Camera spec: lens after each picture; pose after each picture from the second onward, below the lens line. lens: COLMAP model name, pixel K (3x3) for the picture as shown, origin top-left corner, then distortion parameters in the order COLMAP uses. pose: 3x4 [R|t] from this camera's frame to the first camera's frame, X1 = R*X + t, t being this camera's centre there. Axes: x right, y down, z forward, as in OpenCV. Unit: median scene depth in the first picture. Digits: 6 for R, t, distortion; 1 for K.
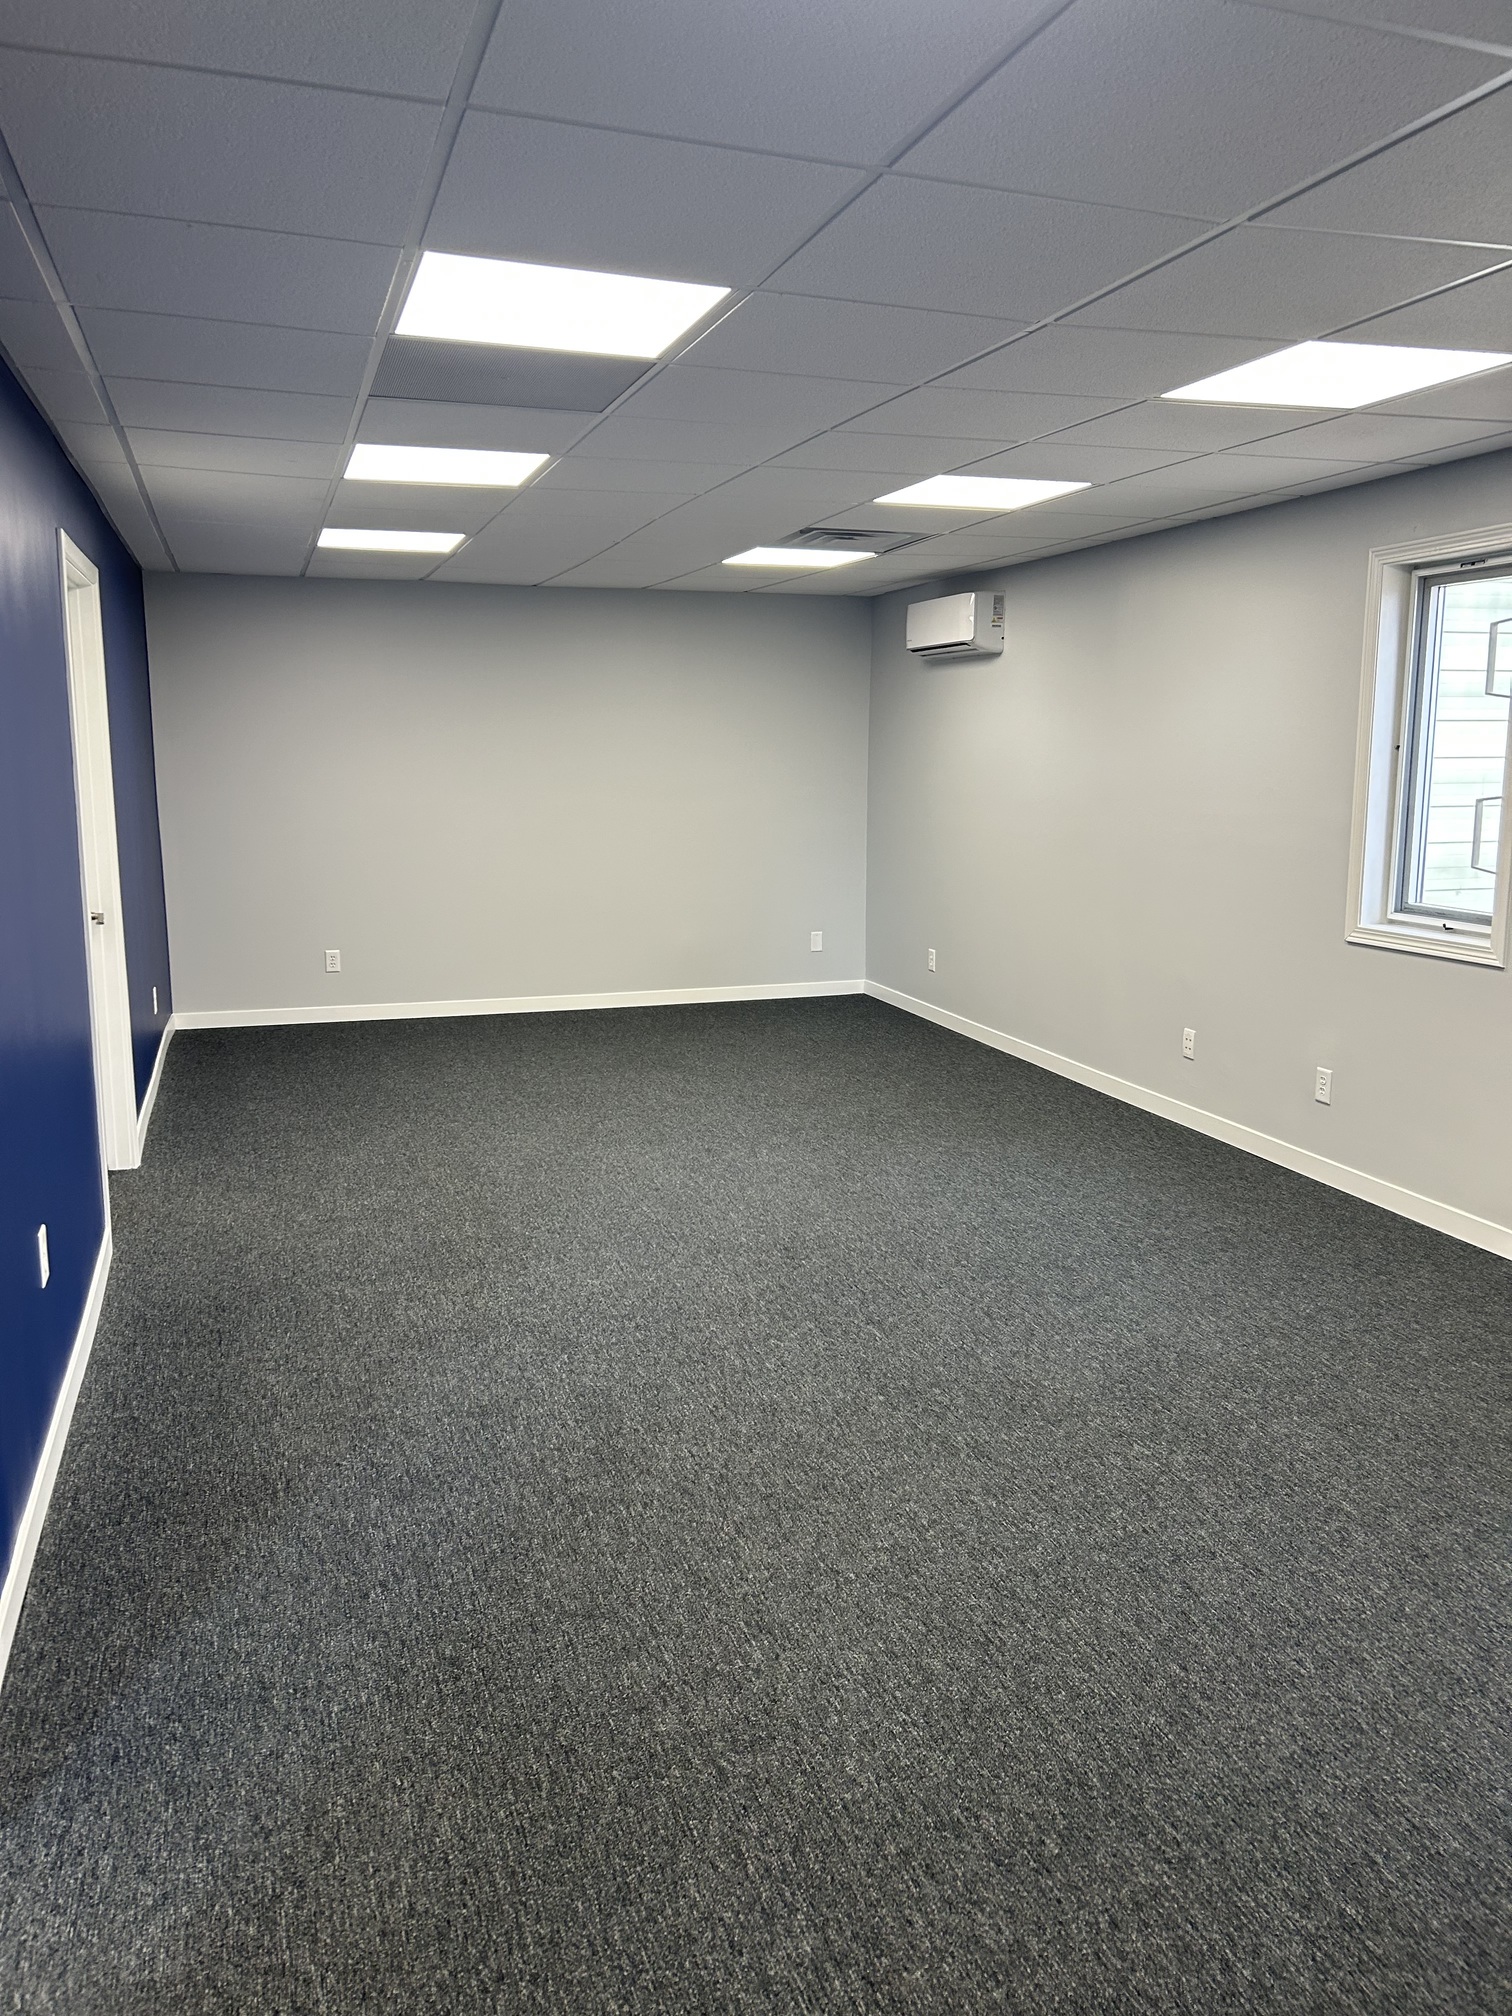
lens RADIAL K [[1521.3, 0, 756.8], [0, 1521.3, 1004.9], [0, 0, 1]] dist [0.035940, -0.022163]
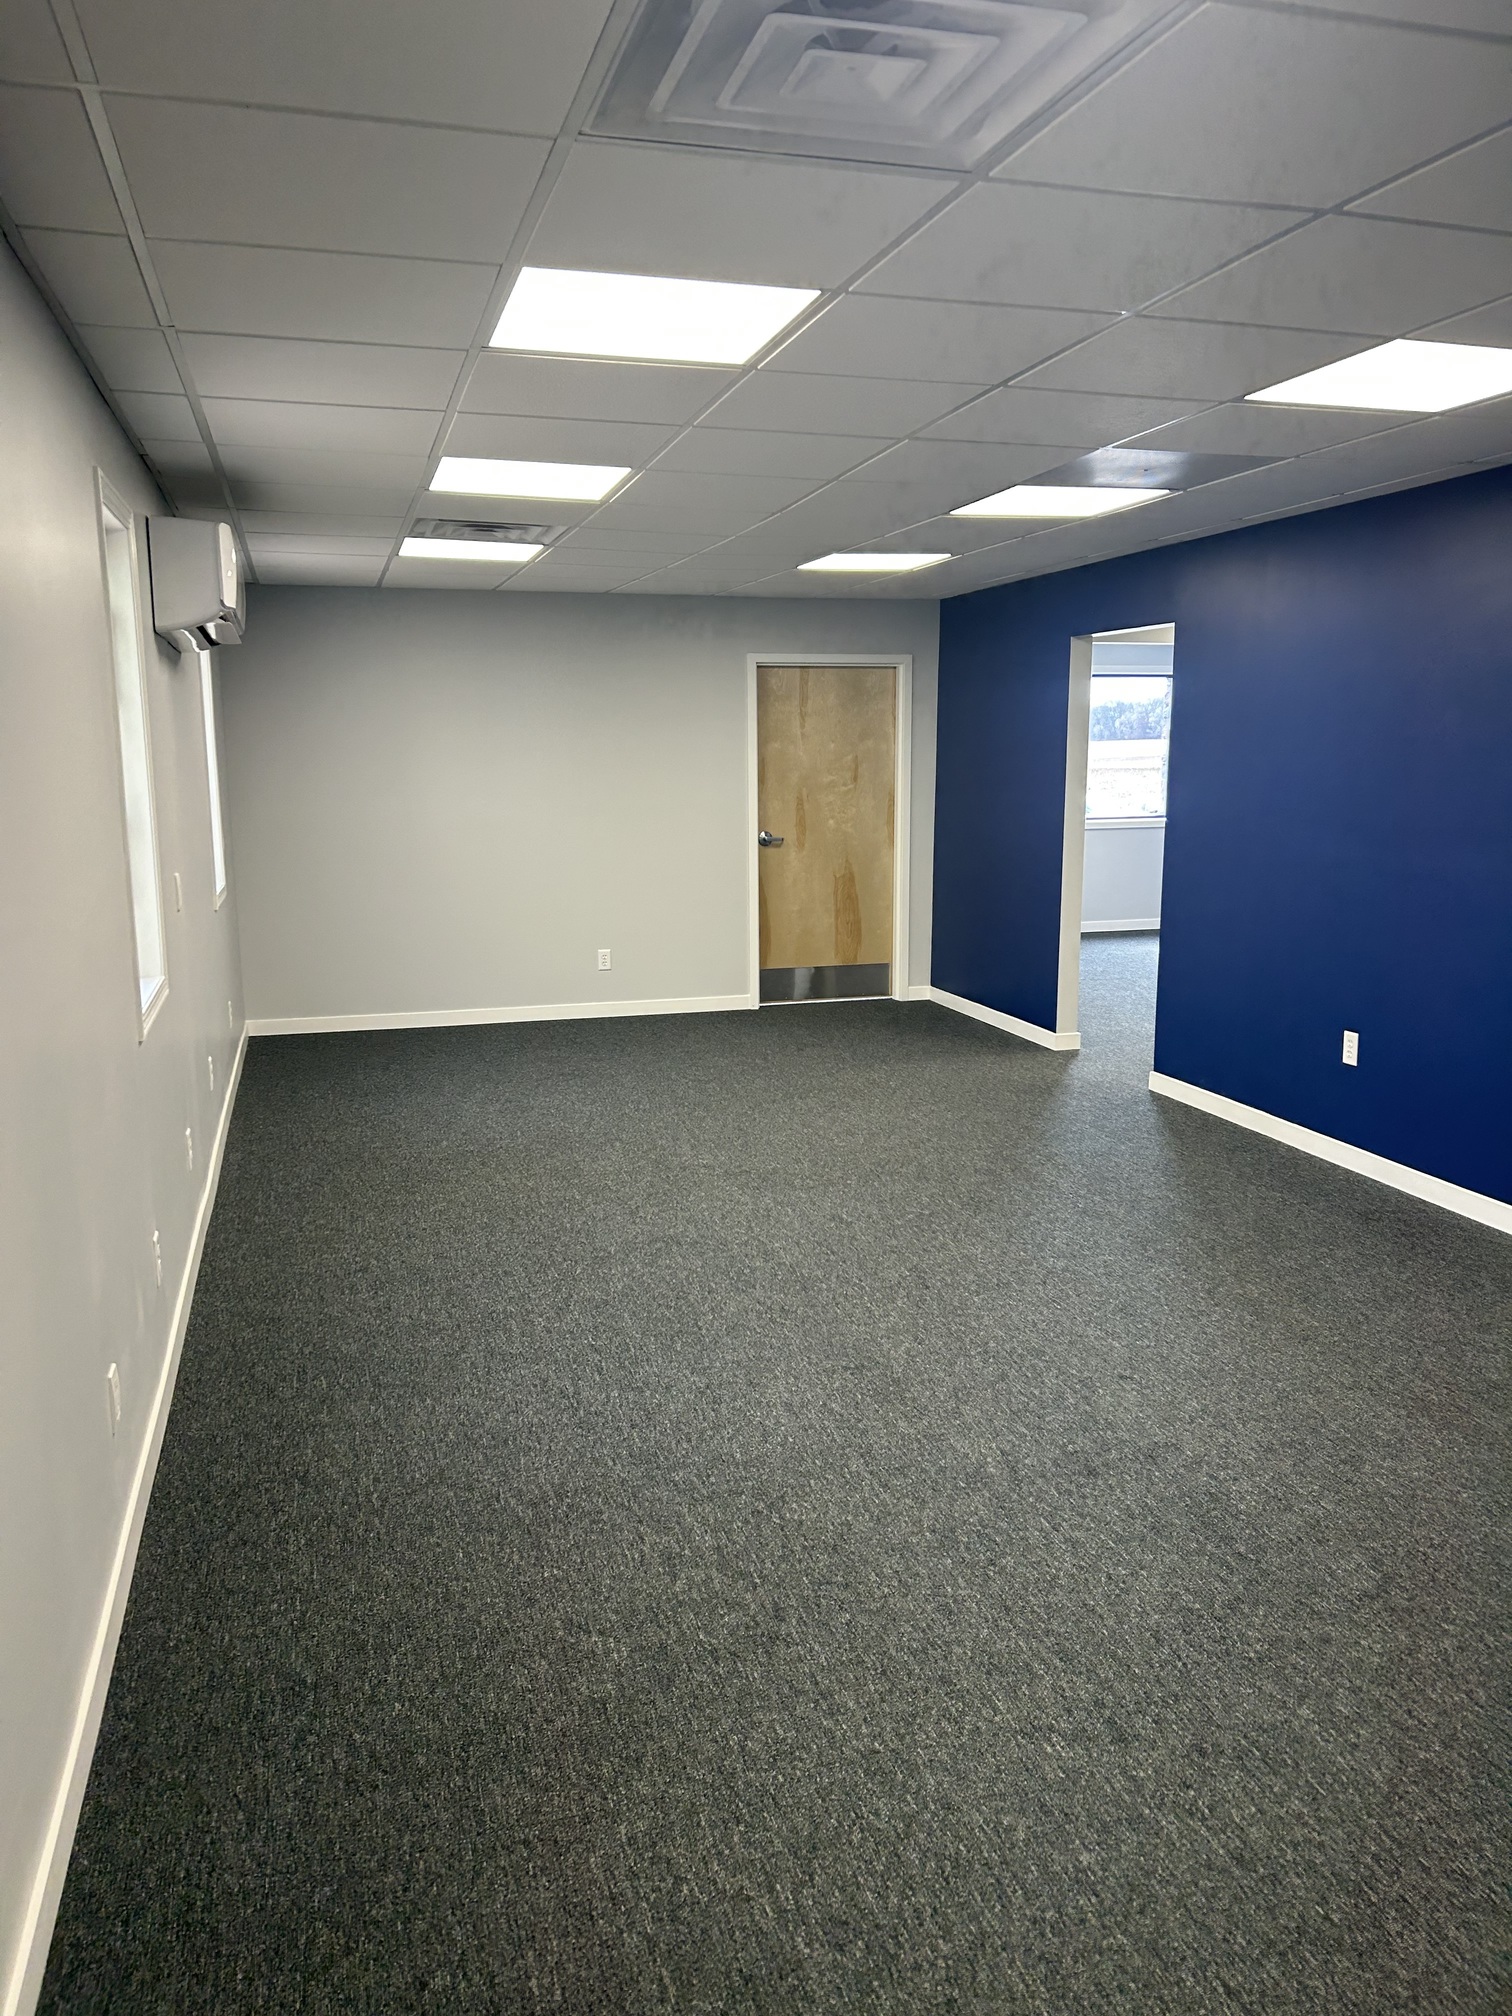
lens RADIAL K [[1521.3, 0, 756.4], [0, 1521.3, 1009.9], [0, 0, 1]] dist [0.035940, -0.022163]
pose [[-0.999115, -0.001811, 0.042025, 0.048730], [0.012466, 0.941441, 0.336947, -0.183250], [-0.040174, 0.337173, -0.940585, 1.046074]]
